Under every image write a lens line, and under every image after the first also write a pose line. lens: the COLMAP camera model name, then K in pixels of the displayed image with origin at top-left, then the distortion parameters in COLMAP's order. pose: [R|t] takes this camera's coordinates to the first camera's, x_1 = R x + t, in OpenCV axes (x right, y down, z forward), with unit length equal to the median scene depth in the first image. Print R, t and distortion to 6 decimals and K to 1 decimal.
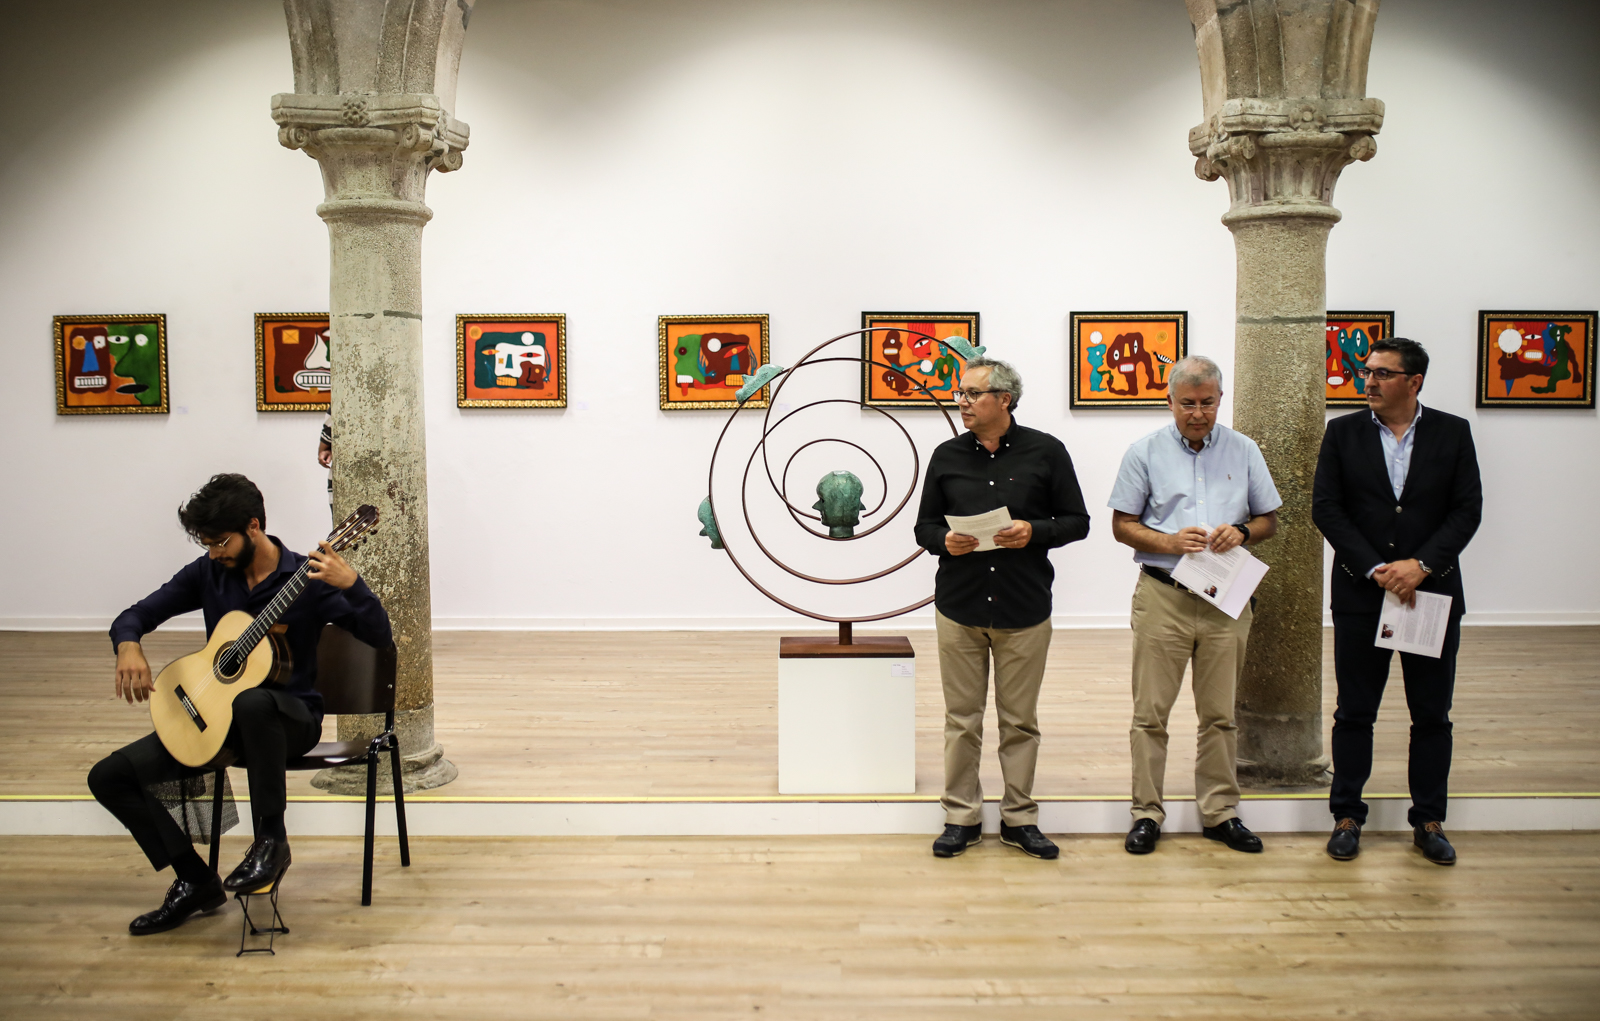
lens RADIAL K [[1626.4, 0, 803.9], [0, 1626.4, 539.2], [0, 0, 1]] dist [-0.003666, 0.000000]
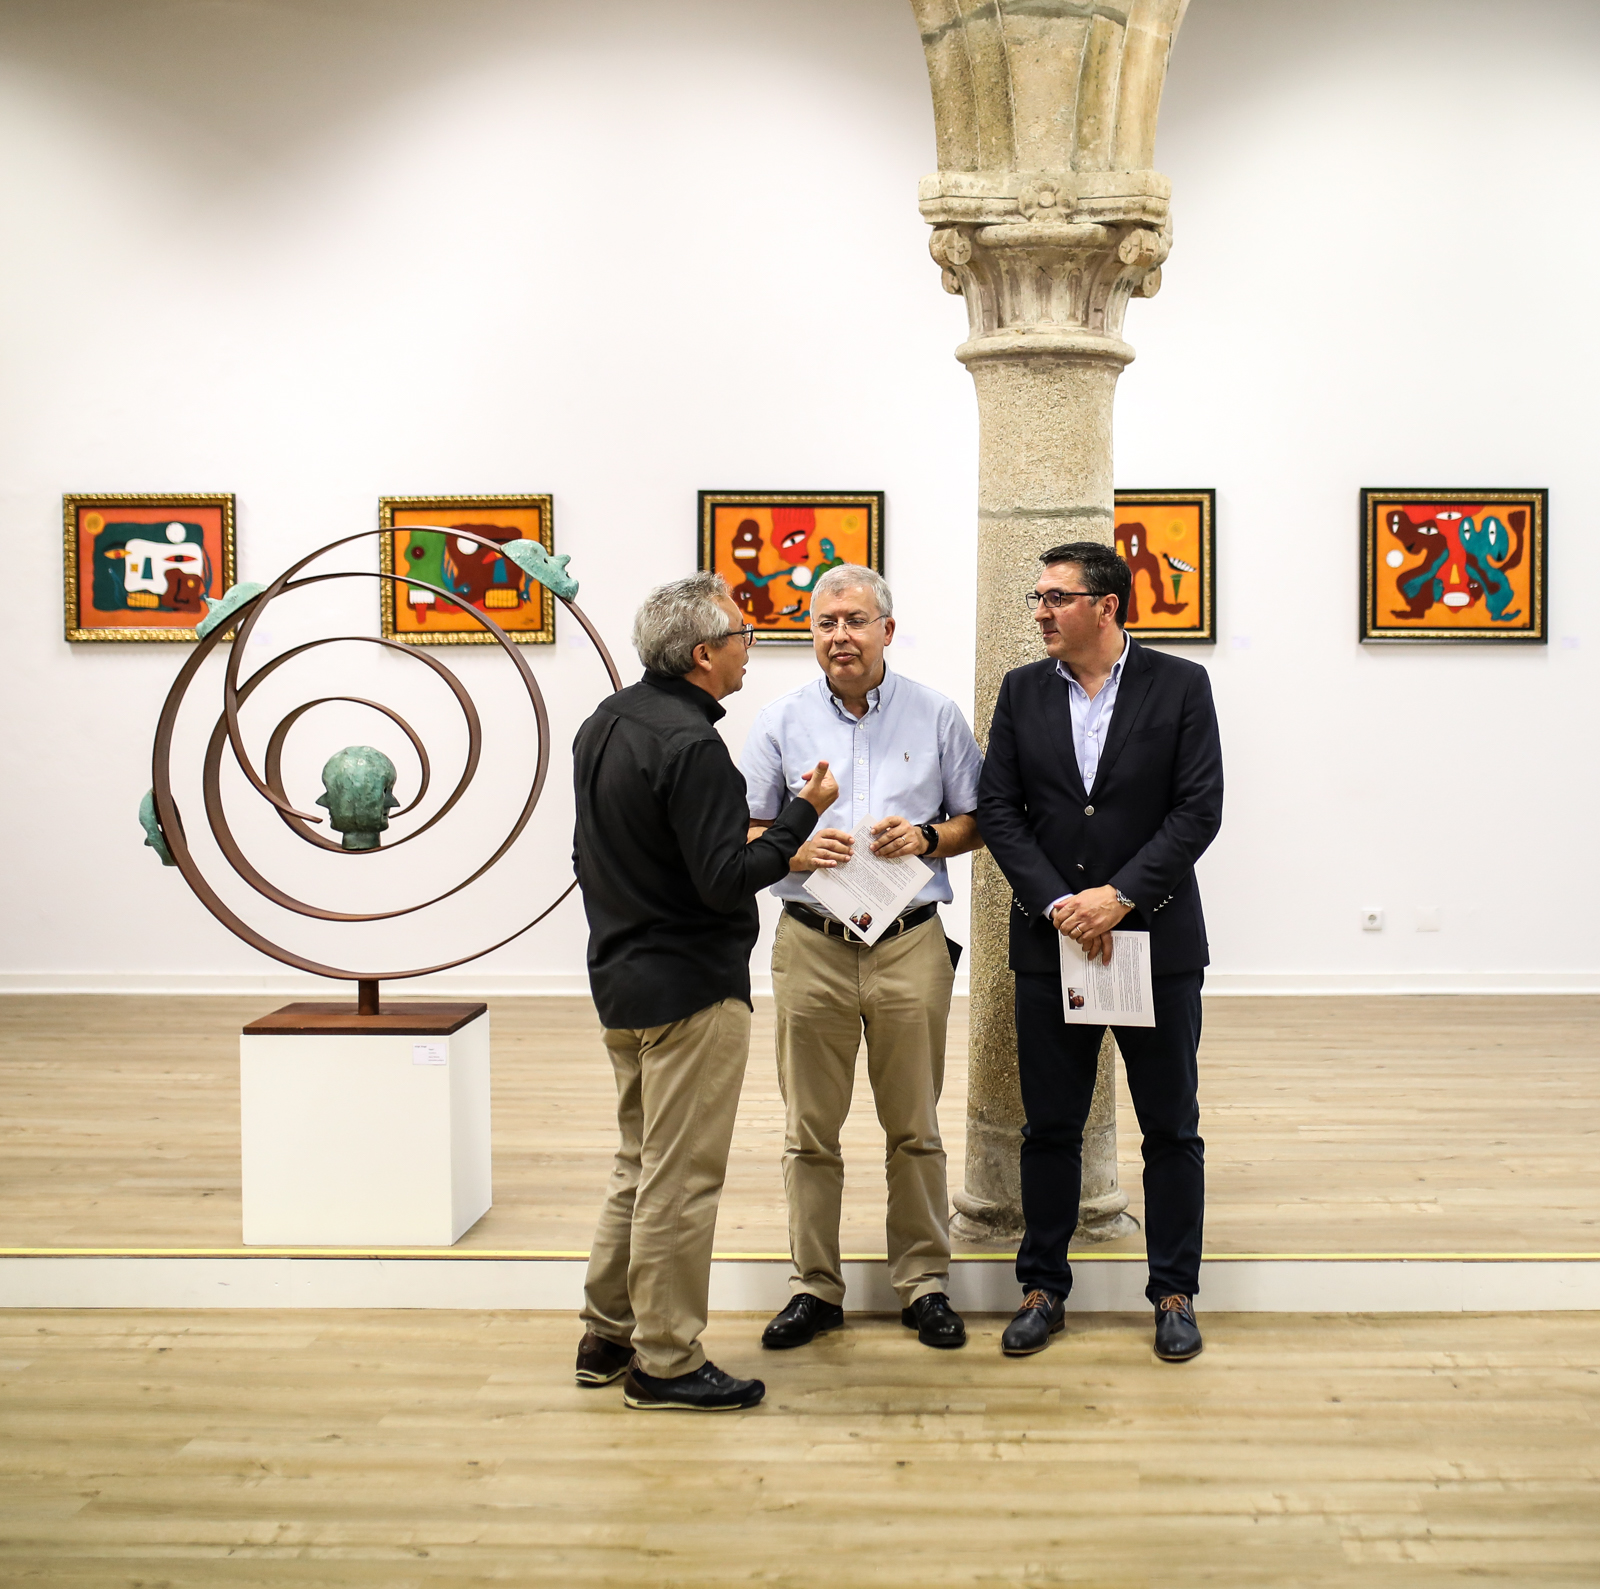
lens RADIAL K [[2652.0, 0, 800.0], [0, 2652.0, 791.1], [0, 0, 1]] dist [-0.023815, 0.000000]
pose [[0.999408, 0.002839, -0.034299, 0.242392], [-0.003603, 0.999746, -0.022255, -0.001318], [0.034227, 0.022365, 0.999164, -0.047604]]
